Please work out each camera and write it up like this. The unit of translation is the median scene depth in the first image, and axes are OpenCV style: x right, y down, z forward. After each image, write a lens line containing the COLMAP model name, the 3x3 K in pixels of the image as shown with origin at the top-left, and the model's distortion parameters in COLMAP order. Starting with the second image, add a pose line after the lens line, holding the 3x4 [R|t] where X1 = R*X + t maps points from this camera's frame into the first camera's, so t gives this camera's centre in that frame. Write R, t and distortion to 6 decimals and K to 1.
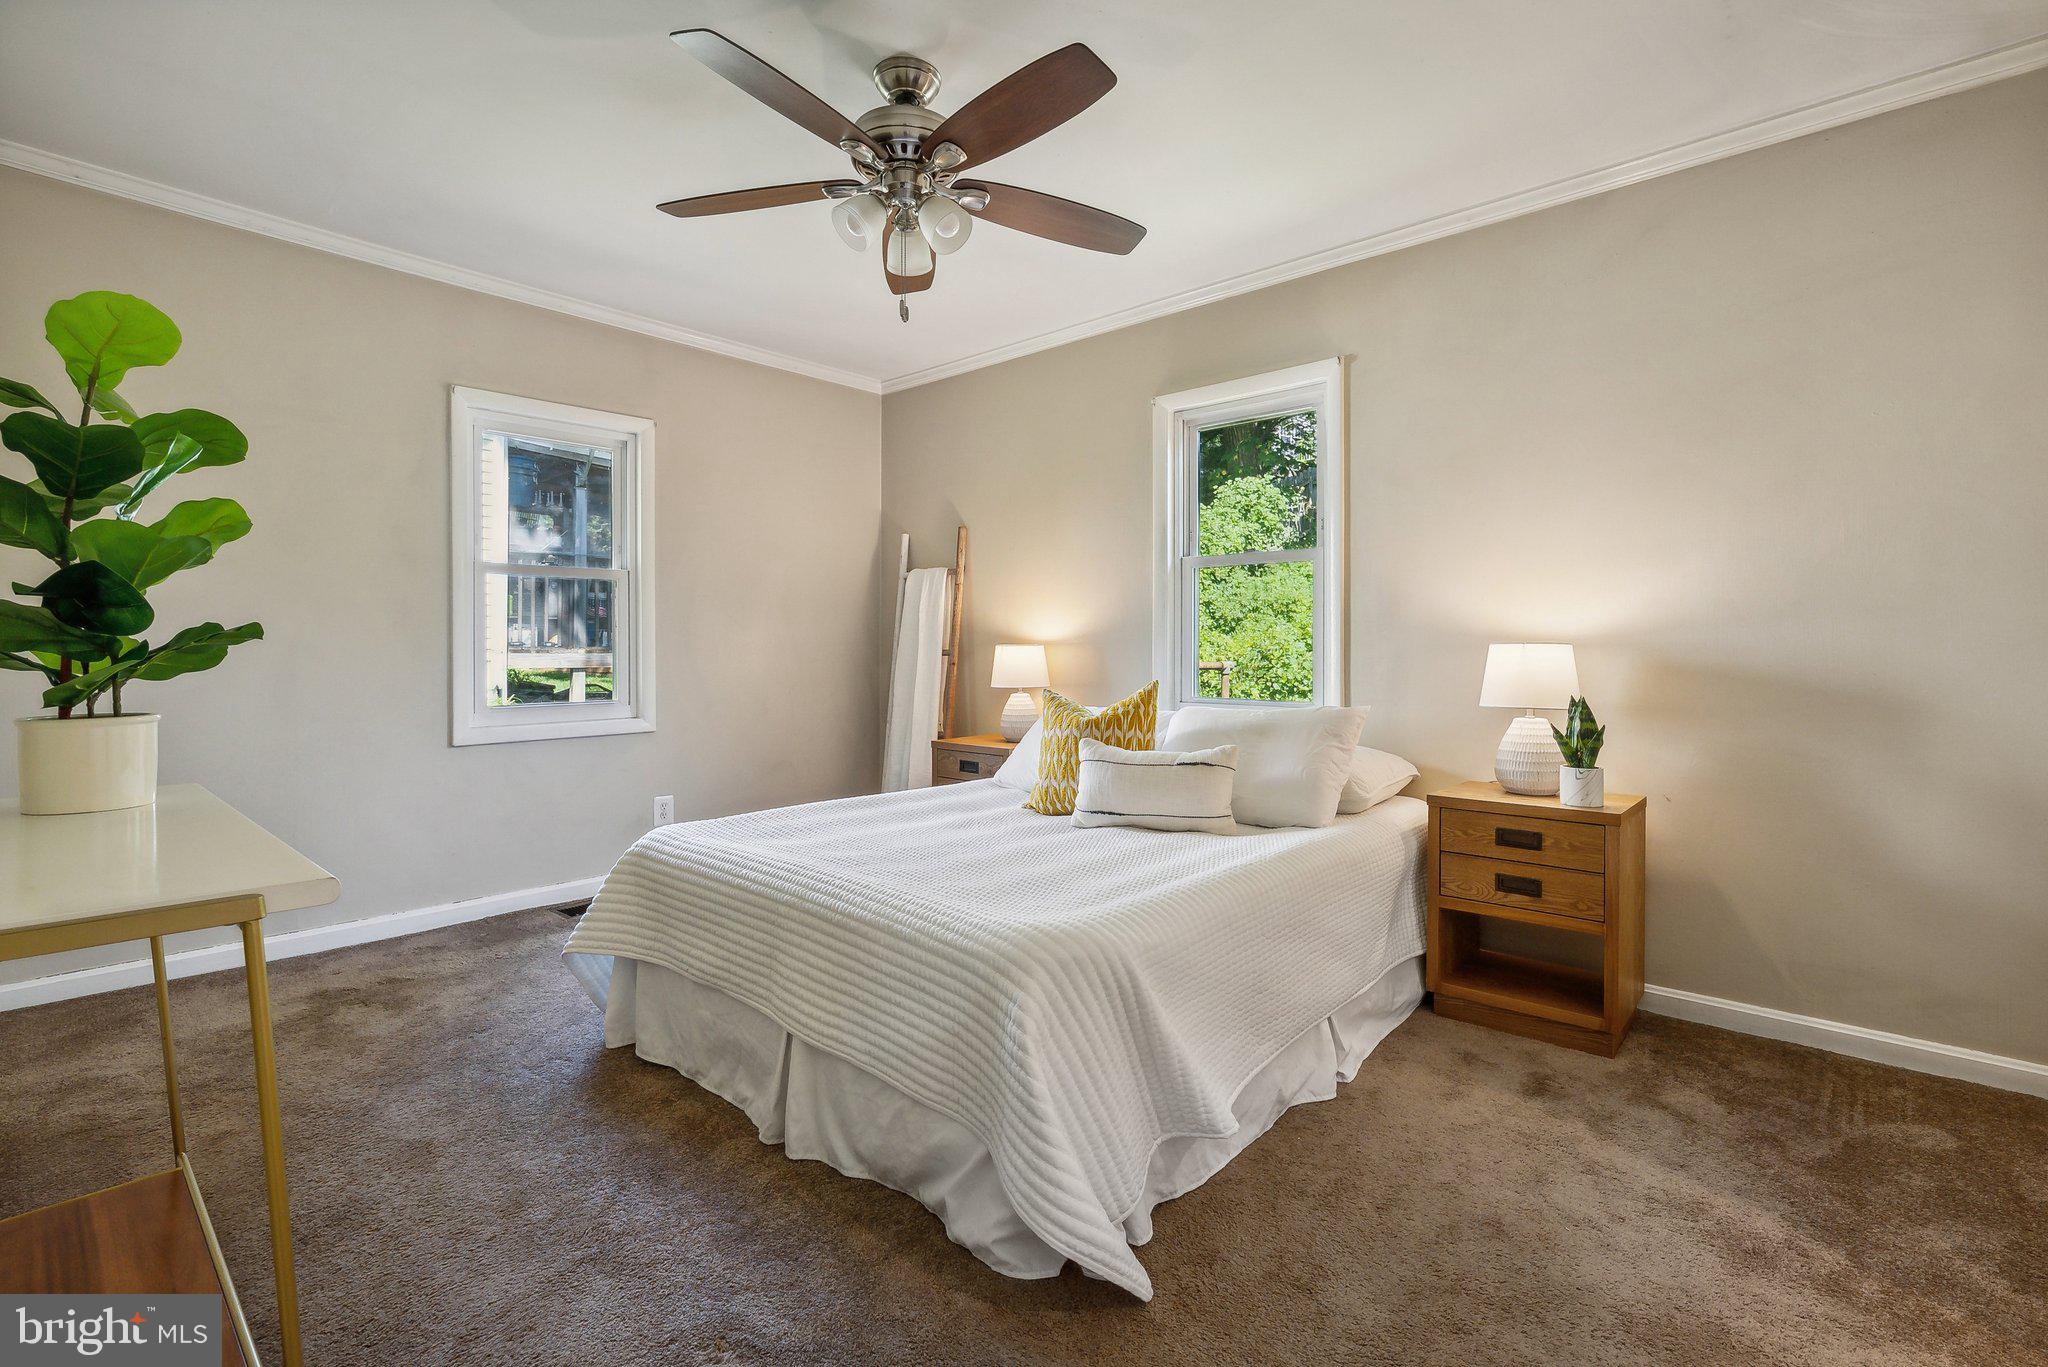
lens RADIAL K [[930.1, 0, 1029.0], [0, 930.1, 665.9], [0, 0, 1]] dist [0.001716, 0.000593]
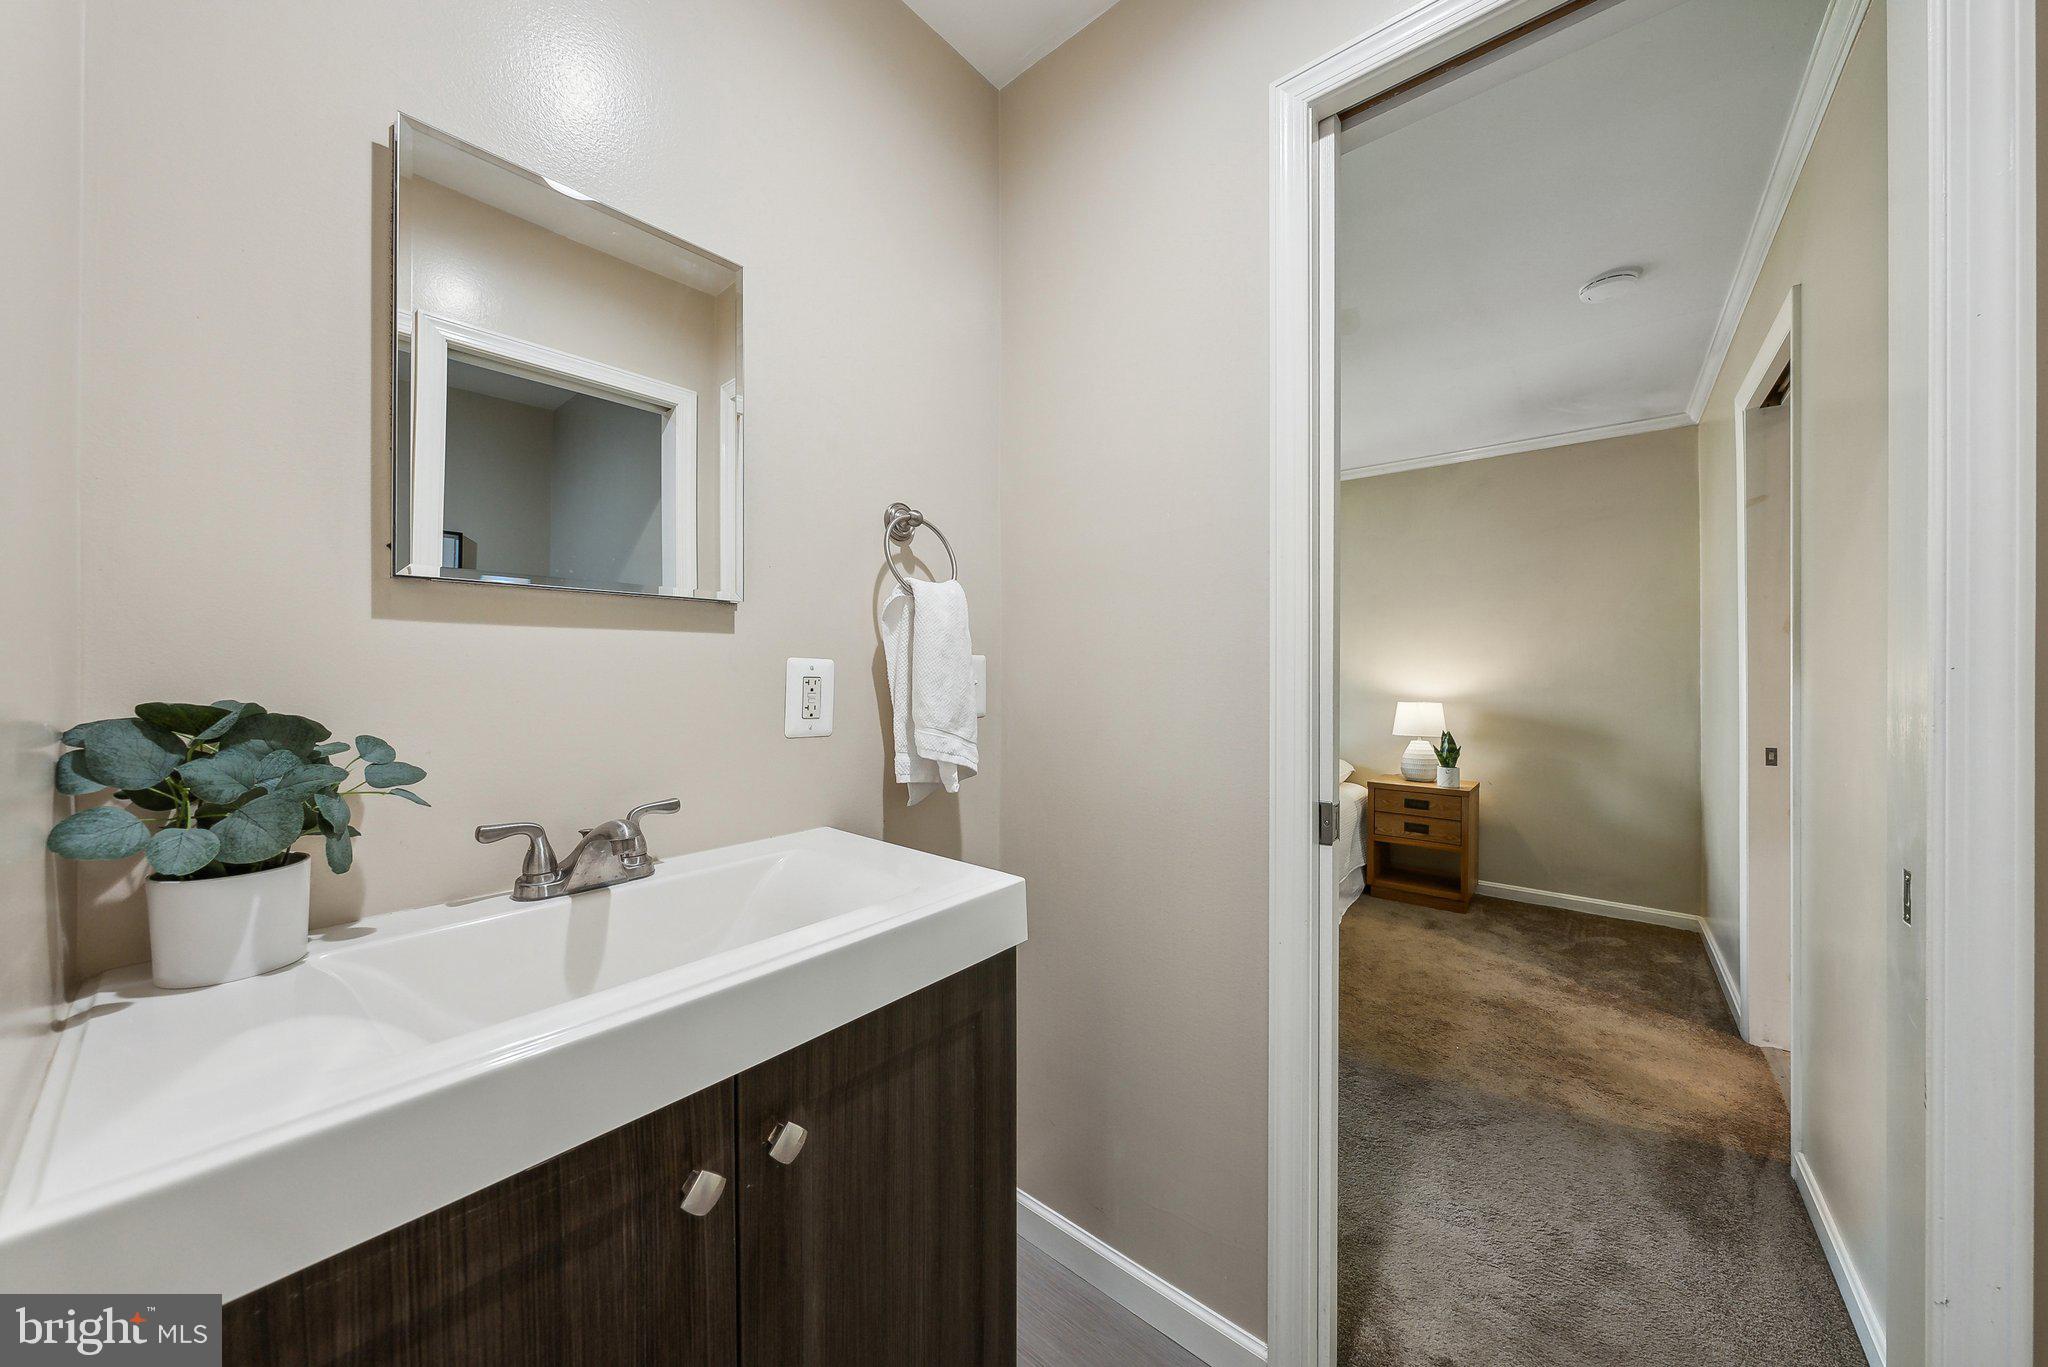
lens RADIAL K [[705.1, 0, 1015.6], [0, 705.1, 683.3], [0, 0, 1]] dist [-0.002746, -0.000493]
pose [[0.999469, 0.000830, 0.032566, -0.371201], [-0.000801, 0.999999, -0.000899, -0.066412], [-0.032567, 0.000872, 0.999469, -0.458197]]
